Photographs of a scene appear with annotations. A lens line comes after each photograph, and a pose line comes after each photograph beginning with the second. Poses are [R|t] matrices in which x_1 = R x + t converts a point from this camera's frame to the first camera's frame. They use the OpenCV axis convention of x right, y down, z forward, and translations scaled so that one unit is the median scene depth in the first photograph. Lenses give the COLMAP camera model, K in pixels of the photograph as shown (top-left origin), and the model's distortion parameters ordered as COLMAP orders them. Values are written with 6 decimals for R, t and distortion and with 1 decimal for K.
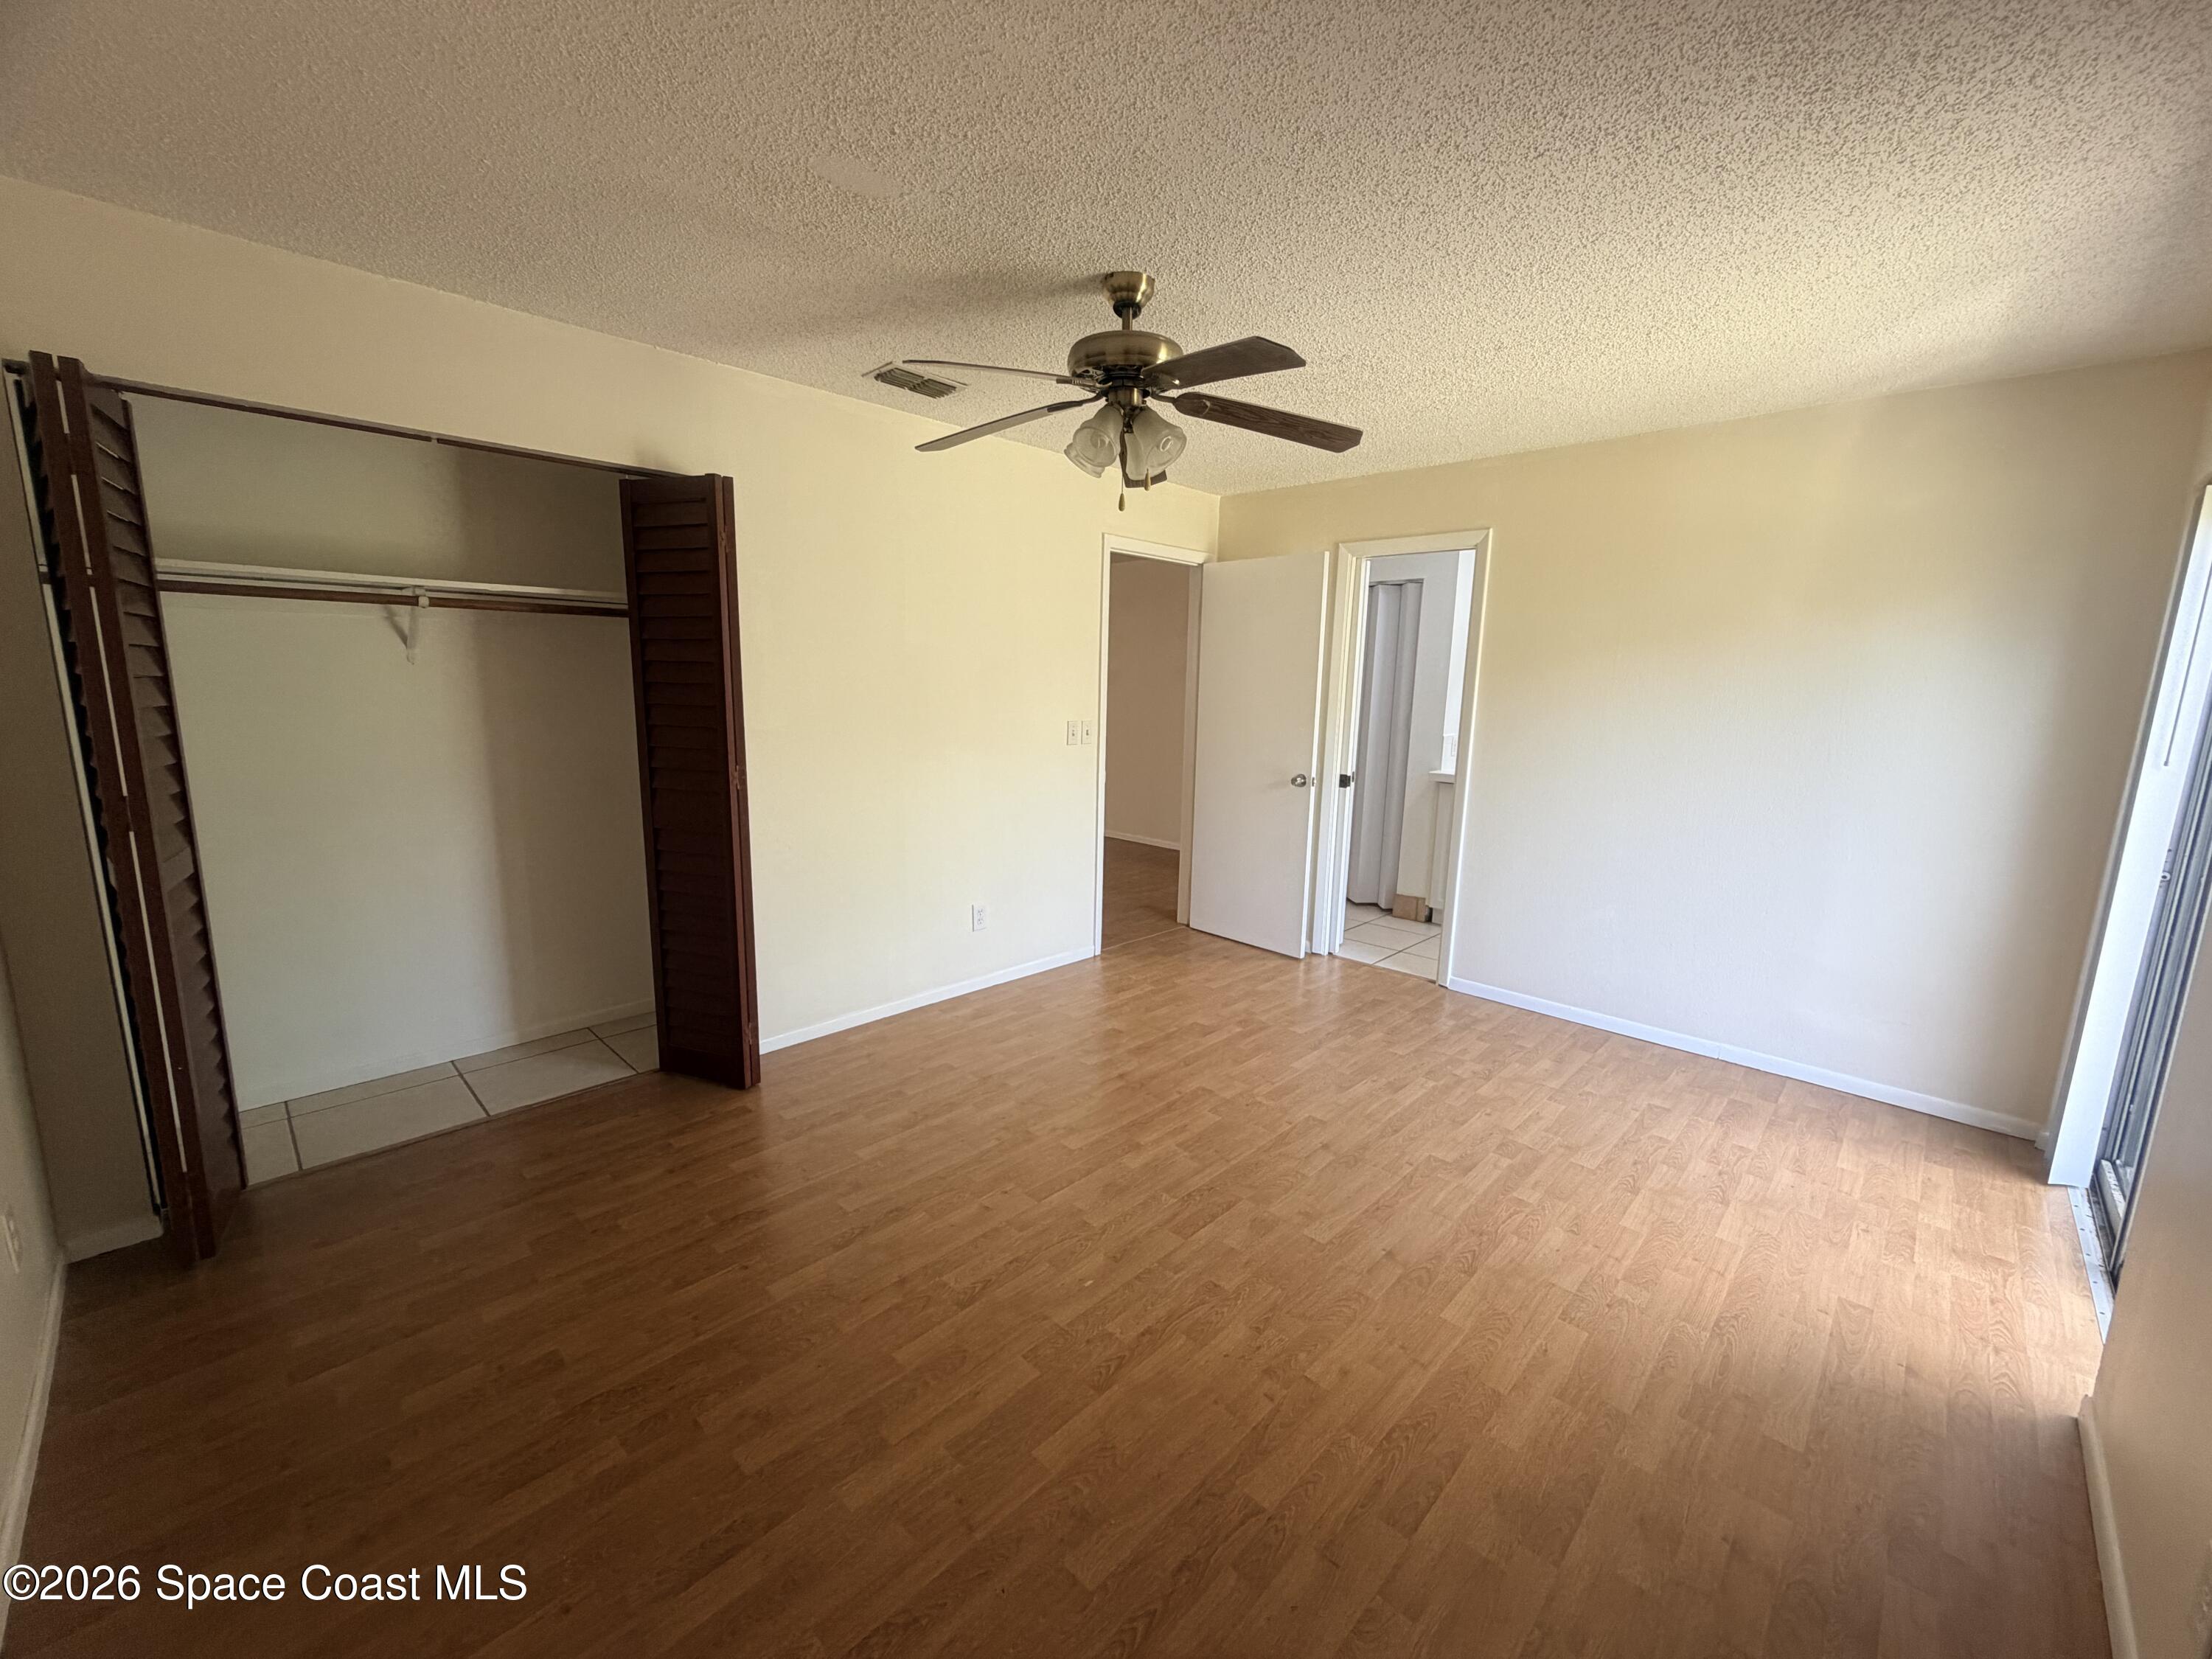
lens RADIAL K [[896.4, 0, 1094.7], [0, 896.4, 836.1], [0, 0, 1]] dist [-0.002599, -0.000473]
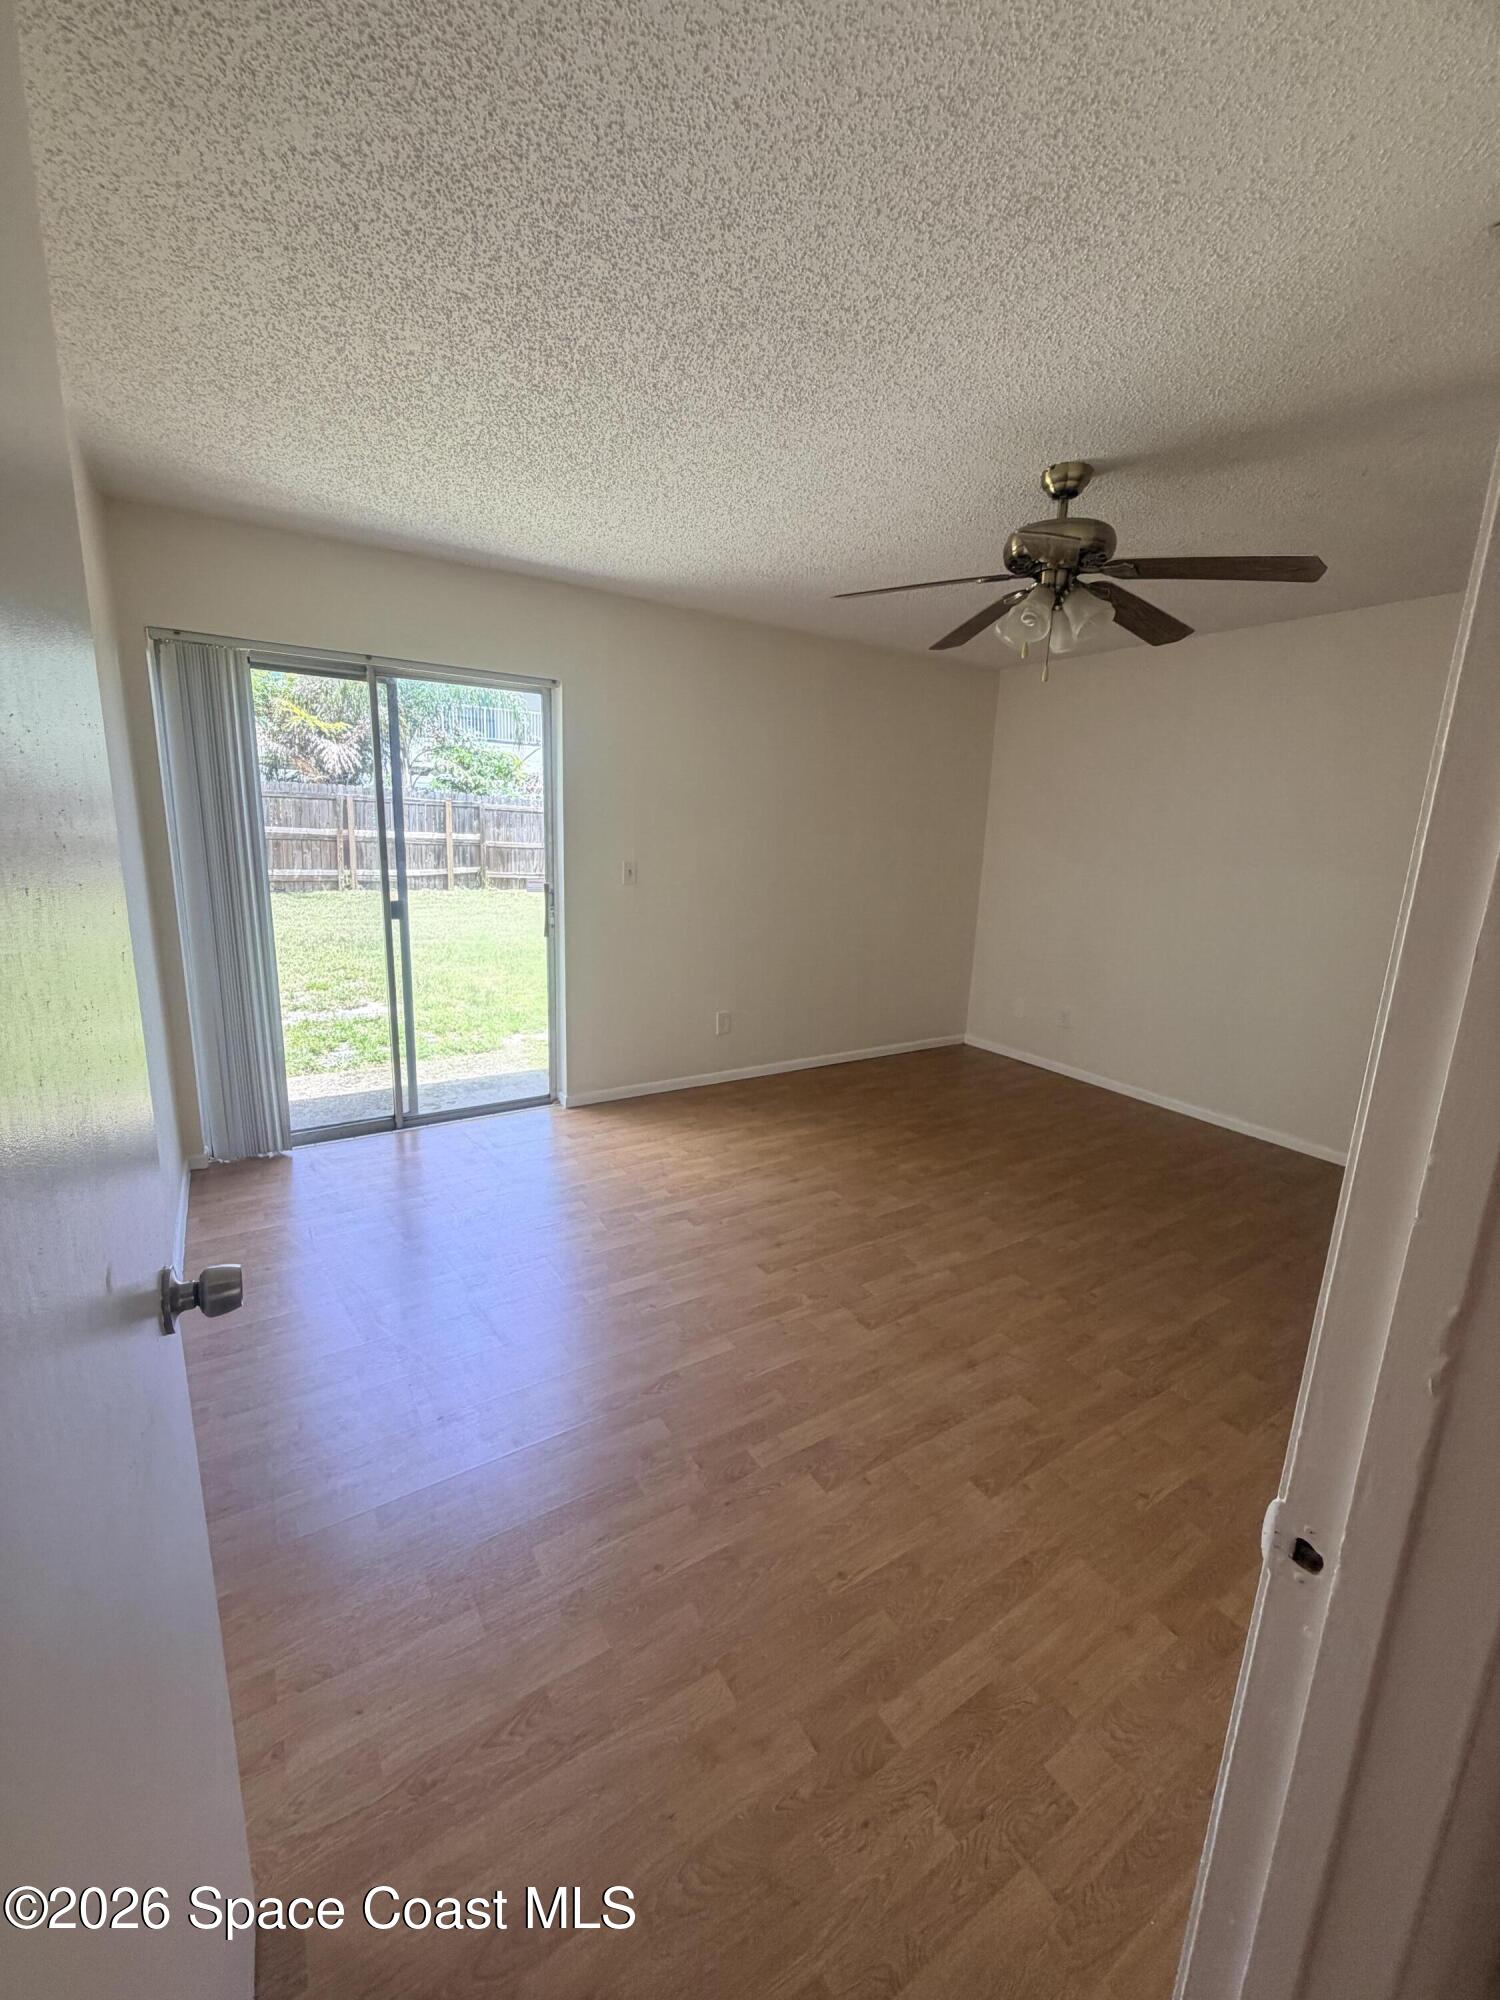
lens RADIAL K [[810.5, 0, 740.4], [0, 810.5, 994.7], [0, 0, 1]] dist [-0.002599, -0.000473]
pose [[-0.972768, -0.099965, 0.209114, 0.139810], [-0.015627, 0.928446, 0.371139, -0.349988], [-0.231252, 0.357764, -0.904725, 2.023352]]
